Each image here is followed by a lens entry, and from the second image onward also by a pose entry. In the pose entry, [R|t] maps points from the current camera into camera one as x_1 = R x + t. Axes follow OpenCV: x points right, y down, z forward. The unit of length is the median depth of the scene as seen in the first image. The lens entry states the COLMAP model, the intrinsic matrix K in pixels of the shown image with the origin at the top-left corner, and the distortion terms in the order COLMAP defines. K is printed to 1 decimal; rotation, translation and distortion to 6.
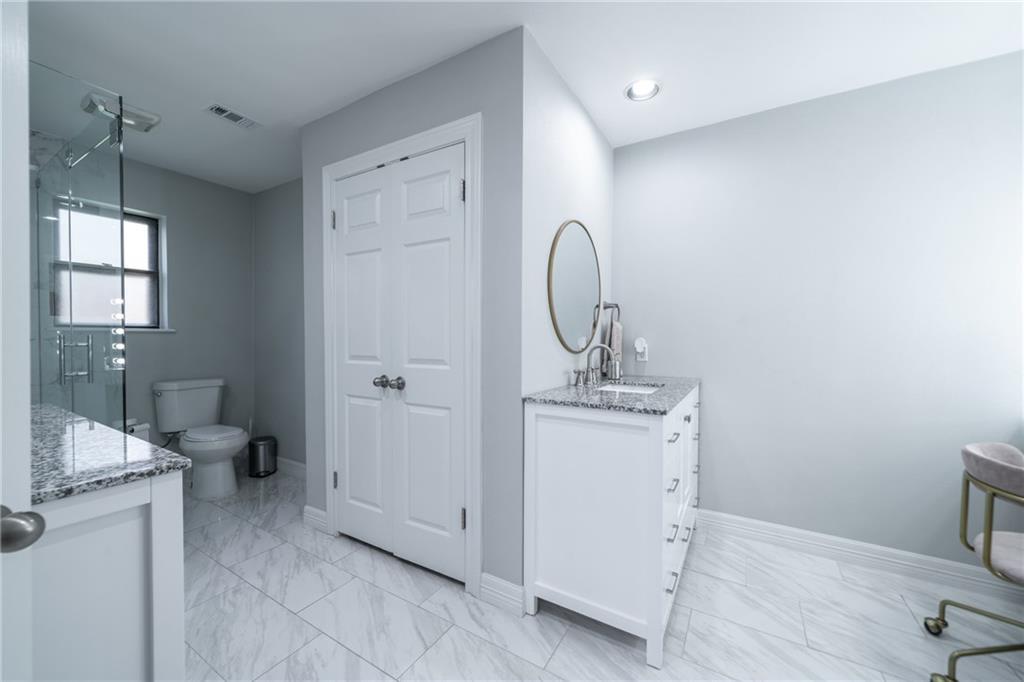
lens RADIAL K [[389.3, 0, 512.0], [0, 389.3, 341.0], [0, 0, 1]] dist [0.000215, 0.000056]
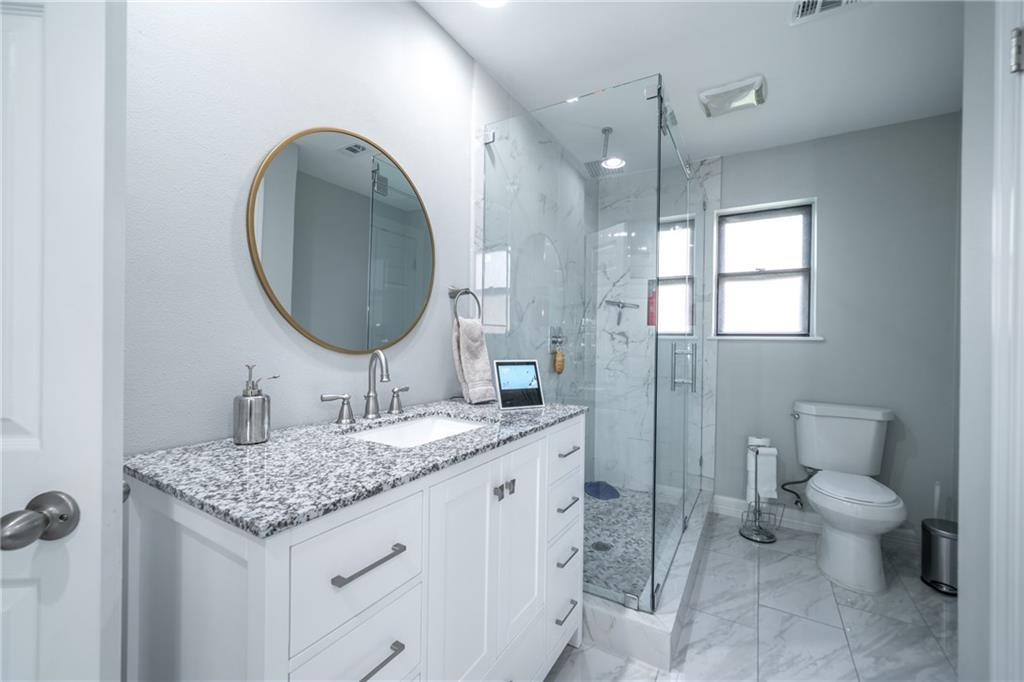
lens RADIAL K [[398.4, 0, 512.0], [0, 398.4, 341.0], [0, 0, 1]] dist [-0.001881, -0.000289]
pose [[-0.028386, 0.001672, -0.999596, -0.046650], [-0.026077, 0.999657, 0.002412, -0.008607], [0.999257, 0.026135, -0.028332, 0.431650]]
